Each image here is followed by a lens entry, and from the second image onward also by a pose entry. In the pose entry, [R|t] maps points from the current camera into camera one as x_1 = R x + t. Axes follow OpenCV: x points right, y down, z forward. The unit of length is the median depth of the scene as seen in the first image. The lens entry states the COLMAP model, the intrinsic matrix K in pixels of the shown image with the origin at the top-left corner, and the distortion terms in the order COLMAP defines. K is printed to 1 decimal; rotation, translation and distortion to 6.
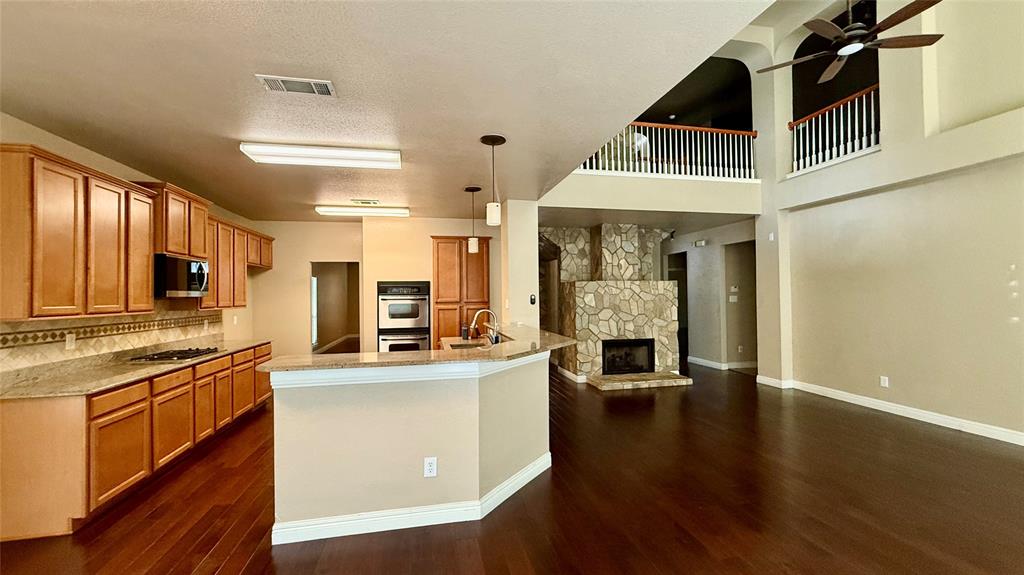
lens RADIAL K [[405.4, 0, 511.4], [0, 405.4, 289.5], [0, 0, 1]] dist [-0.001833, -0.000457]
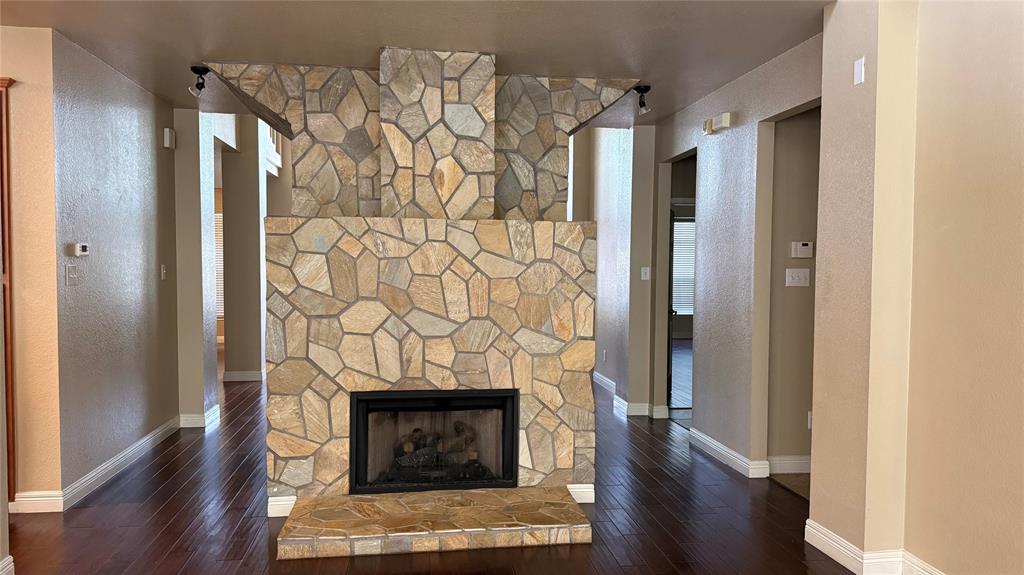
lens RADIAL K [[710.3, 0, 512.0], [0, 710.3, 288.2], [0, 0, 1]] dist [0.065932, -0.037374]
pose [[0.997749, 0.019537, -0.064158, 0.384390], [-0.016041, 0.998382, 0.054559, 0.003225], [0.065120, -0.053407, 0.996447, 0.406548]]
